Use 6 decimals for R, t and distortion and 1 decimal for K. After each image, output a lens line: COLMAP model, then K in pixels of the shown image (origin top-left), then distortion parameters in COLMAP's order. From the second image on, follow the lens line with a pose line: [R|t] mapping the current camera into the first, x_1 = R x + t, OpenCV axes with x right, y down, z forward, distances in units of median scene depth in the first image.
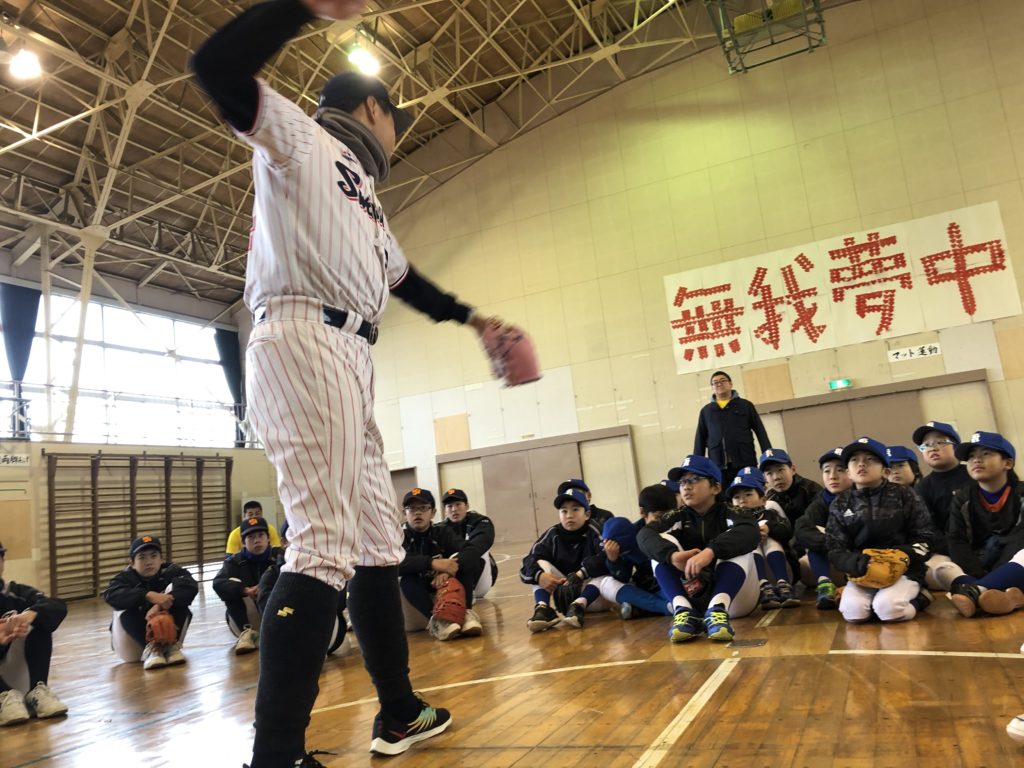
lens RADIAL K [[824.9, 0, 515.9], [0, 824.9, 383.0], [0, 0, 1]] dist [0.018906, -0.015539]
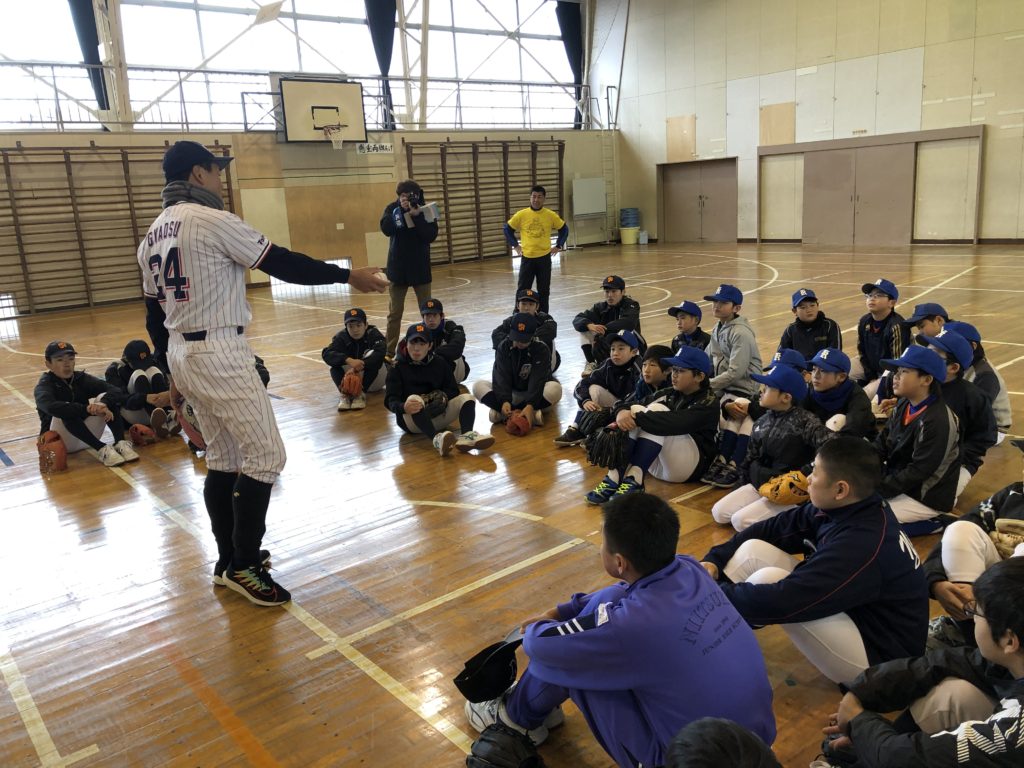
lens RADIAL K [[824.9, 0, 515.9], [0, 824.9, 383.0], [0, 0, 1]] dist [0.018906, -0.015539]
pose [[0.895877, 0.160806, -0.414181, 0.109731], [0.025886, 0.911731, 0.409972, -0.074813], [0.443547, -0.378006, 0.812636, -0.017681]]
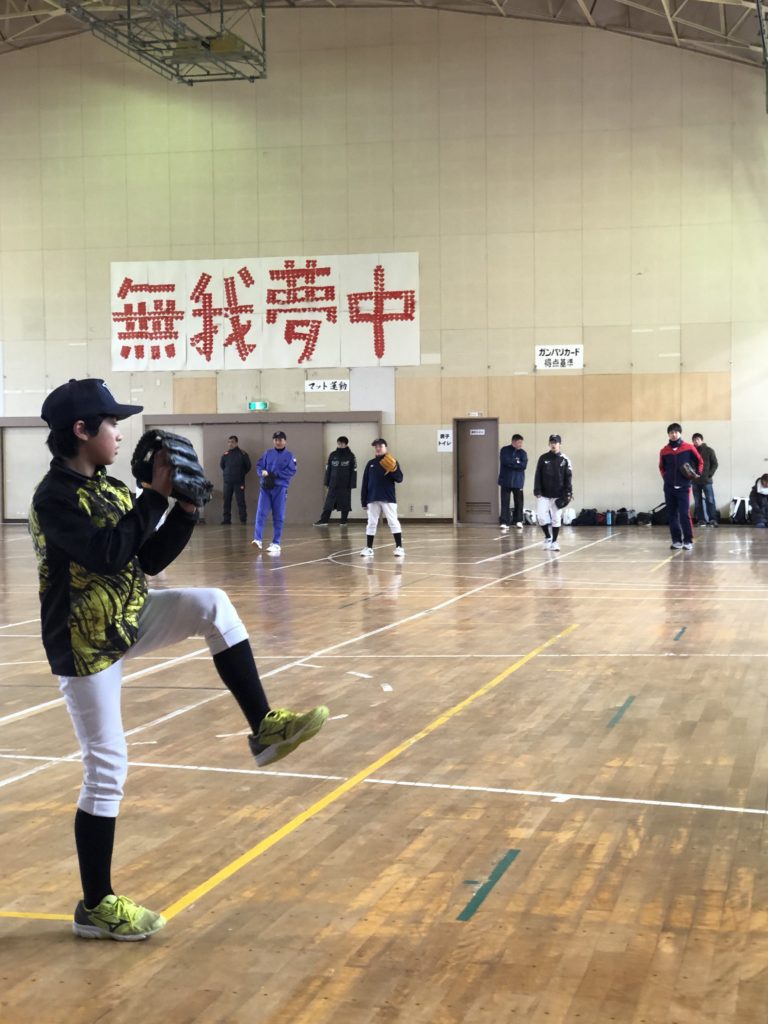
lens RADIAL K [[1737.2, 0, 367.9], [0, 1737.2, 512.5], [0, 0, 1]] dist [-0.016331, 1.016979]
pose [[0.978430, 0.108345, 0.175888, 0.158047], [-0.137227, 0.977310, 0.161352, -0.225590], [-0.154415, -0.182008, 0.971097, -1.075318]]
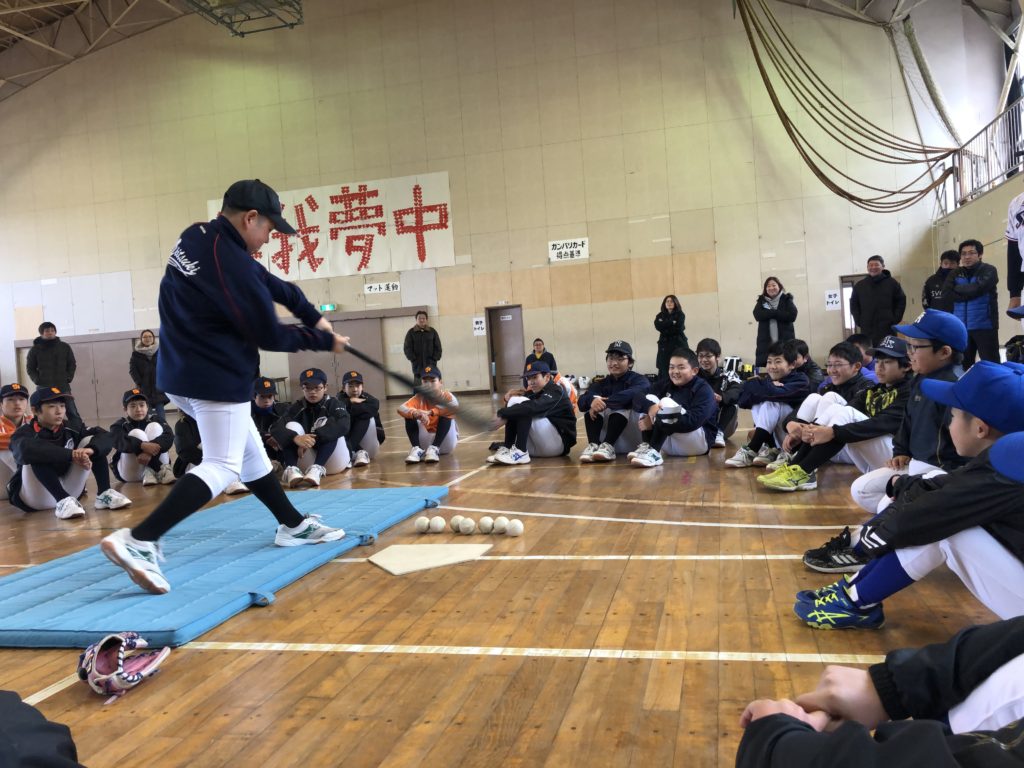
lens RADIAL K [[824.9, 0, 515.9], [0, 824.9, 383.0], [0, 0, 1]] dist [0.018906, -0.015539]
pose [[0.982361, 0.050092, 0.180161, 0.437356], [-0.079386, 0.984038, 0.159269, -0.103882], [-0.169308, -0.170762, 0.970657, -0.259257]]
